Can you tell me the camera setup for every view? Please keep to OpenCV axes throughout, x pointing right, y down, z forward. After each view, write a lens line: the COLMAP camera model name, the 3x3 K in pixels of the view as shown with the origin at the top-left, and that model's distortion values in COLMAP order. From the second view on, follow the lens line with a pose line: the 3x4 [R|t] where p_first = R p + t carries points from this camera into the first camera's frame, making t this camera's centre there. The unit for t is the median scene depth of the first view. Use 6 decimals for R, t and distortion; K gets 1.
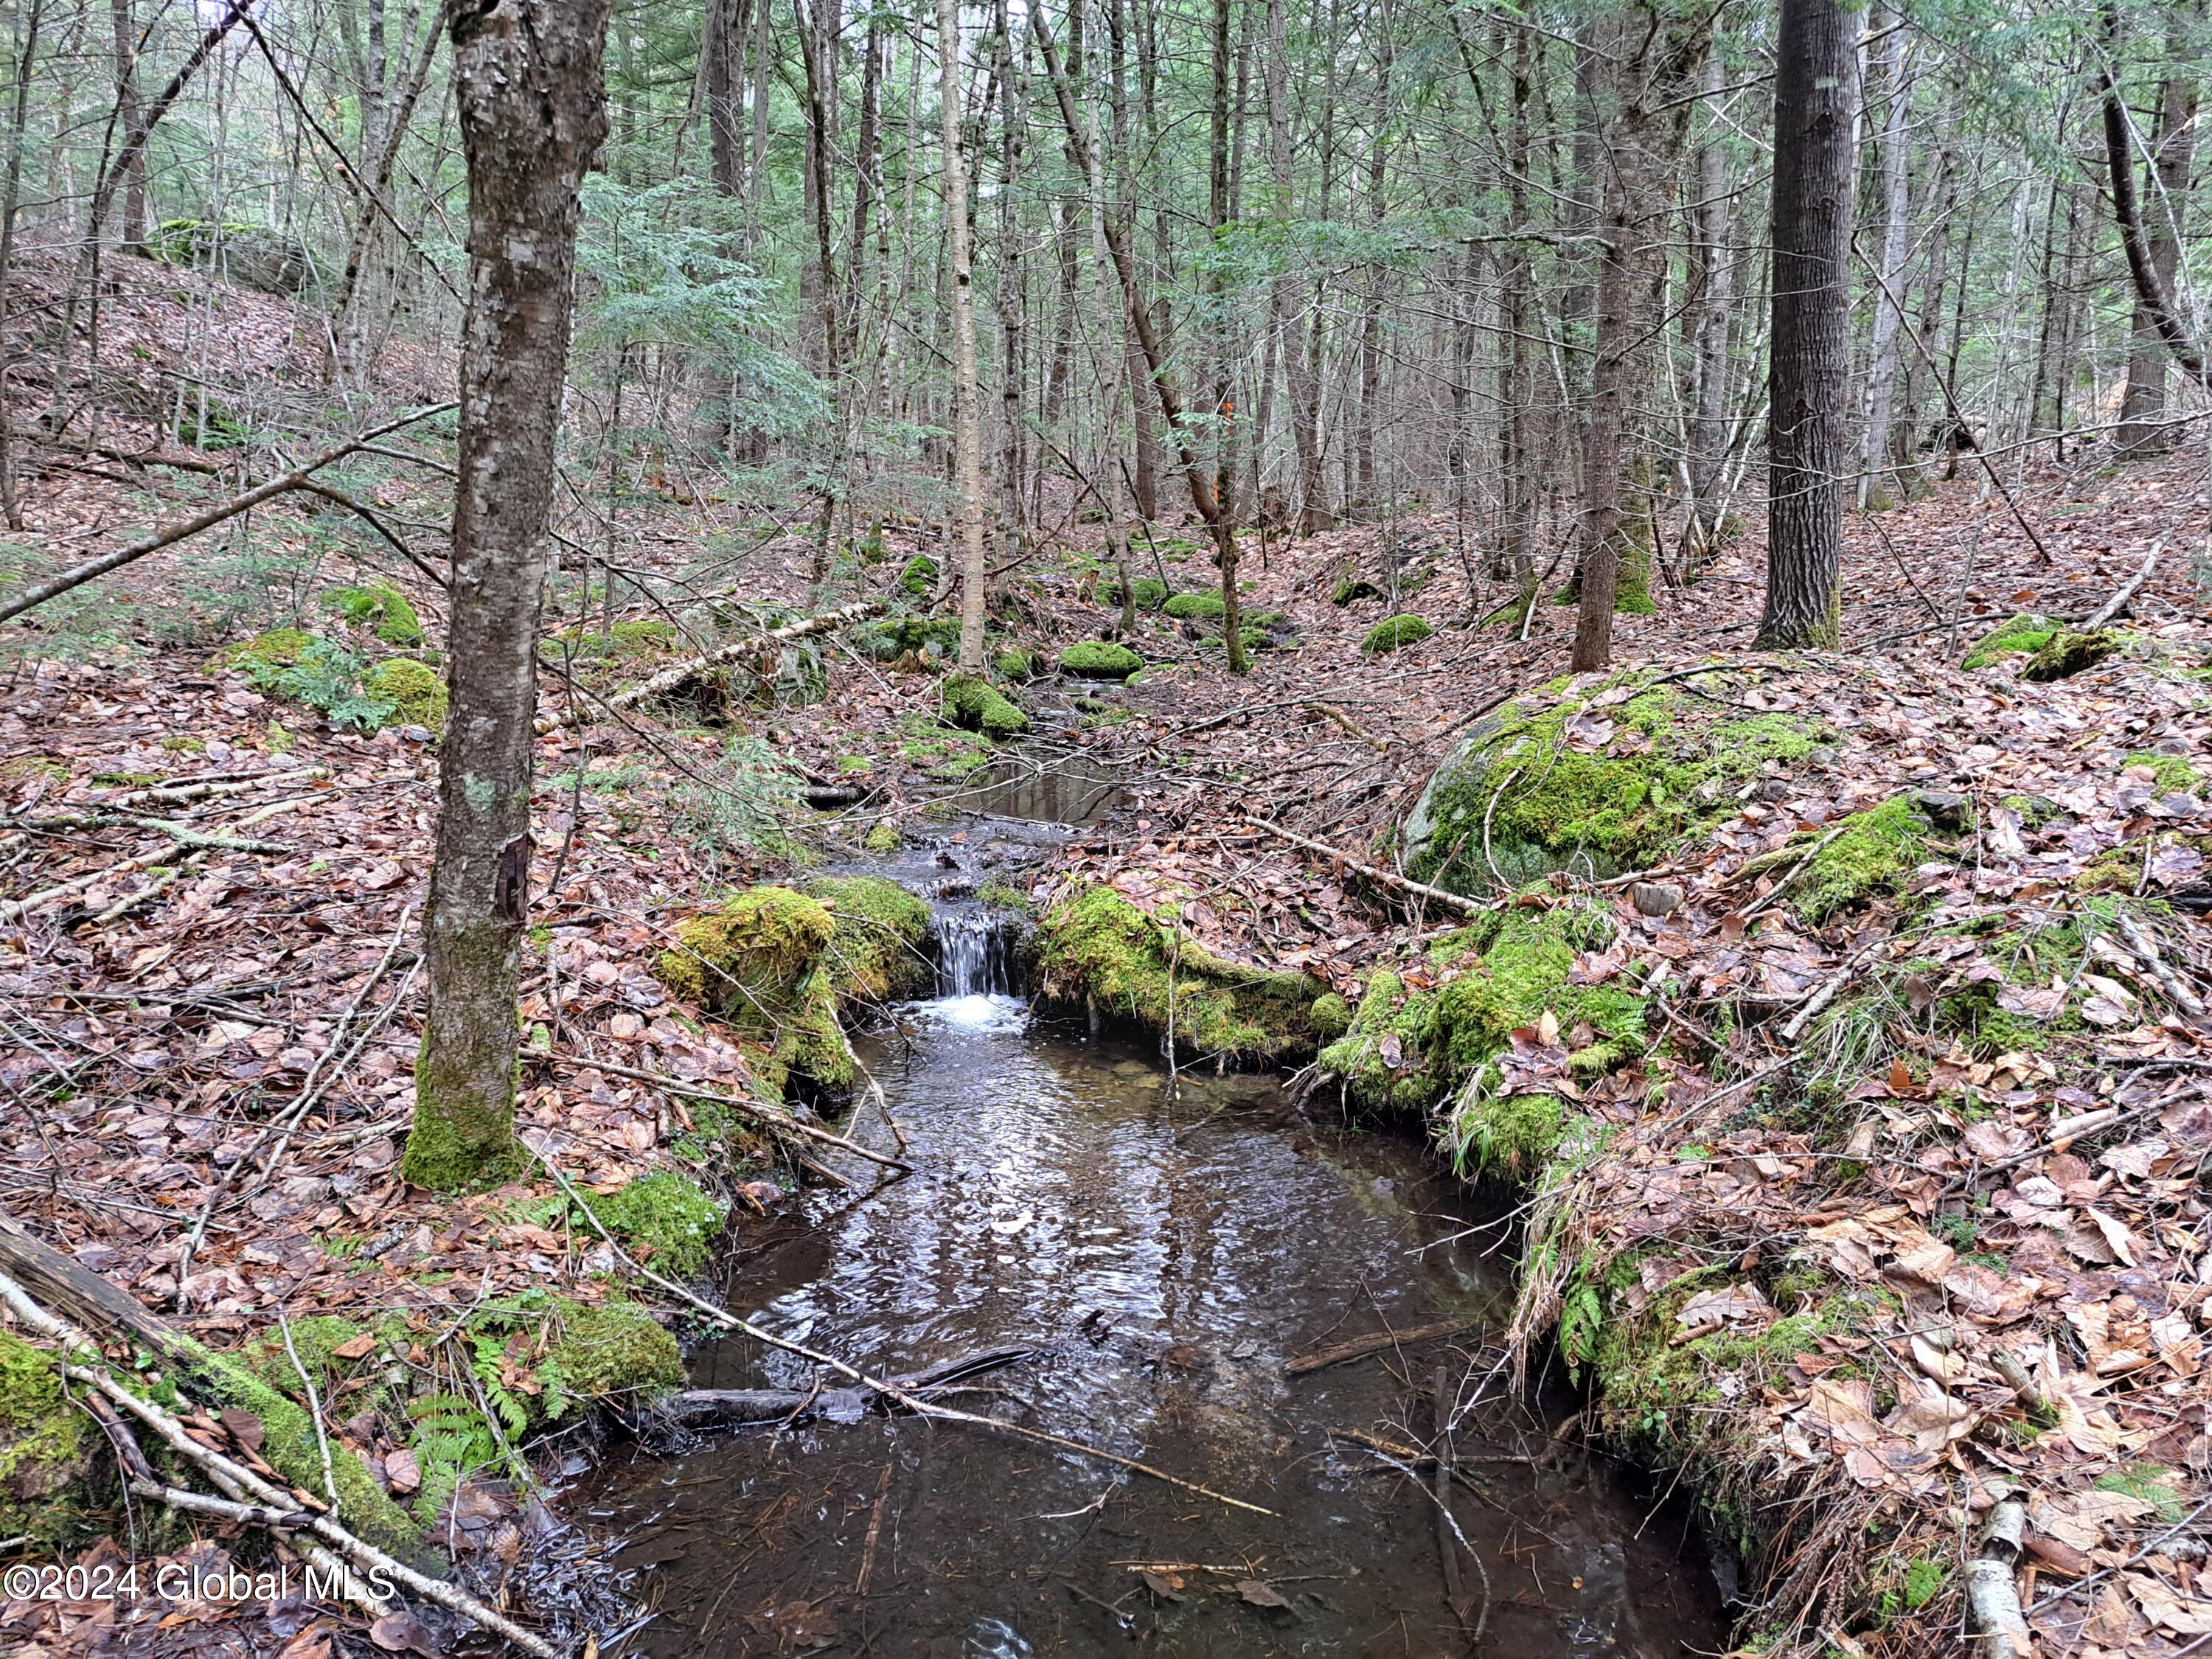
lens RADIAL K [[1661.3, 0, 1063.2], [0, 1661.3, 819.1], [0, 0, 1]] dist [0.117861, -0.184665]
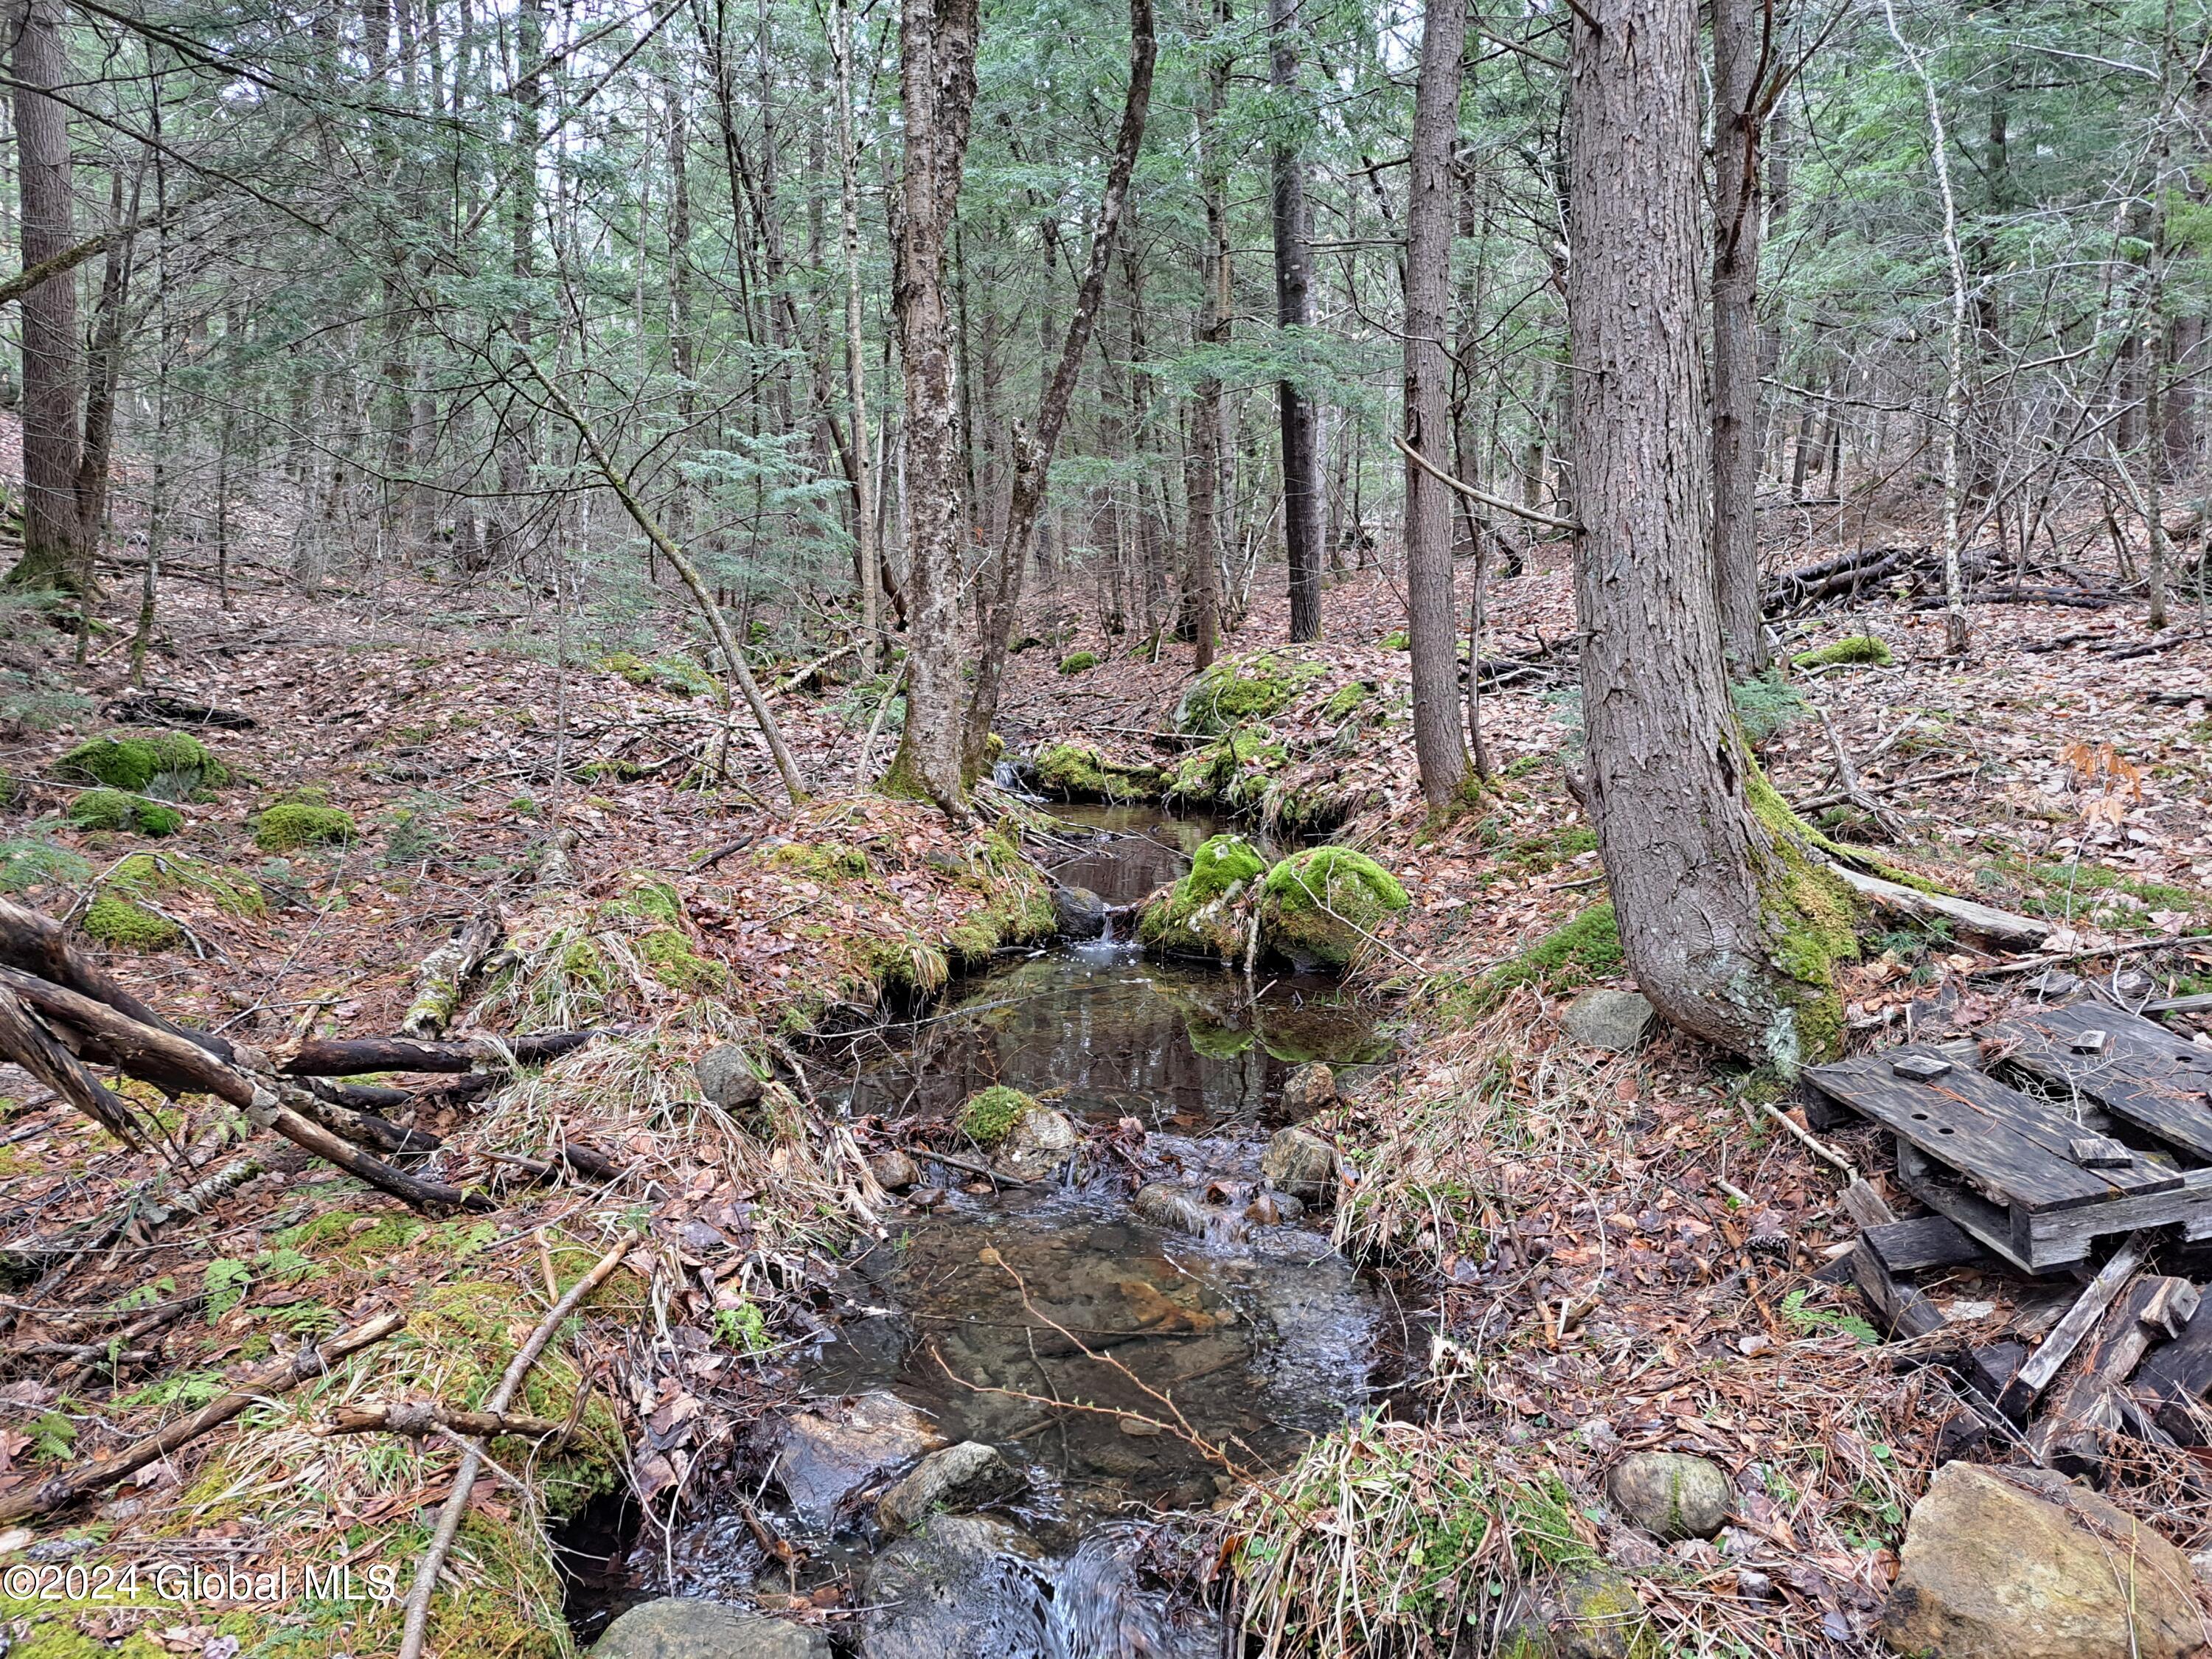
lens RADIAL K [[1661.3, 0, 1063.2], [0, 1661.3, 819.1], [0, 0, 1]] dist [0.117861, -0.184665]
pose [[0.955198, -0.054594, 0.290890, -0.759964], [0.068941, 0.996846, -0.039297, 0.270926], [-0.287827, 0.057591, 0.955949, -1.445581]]
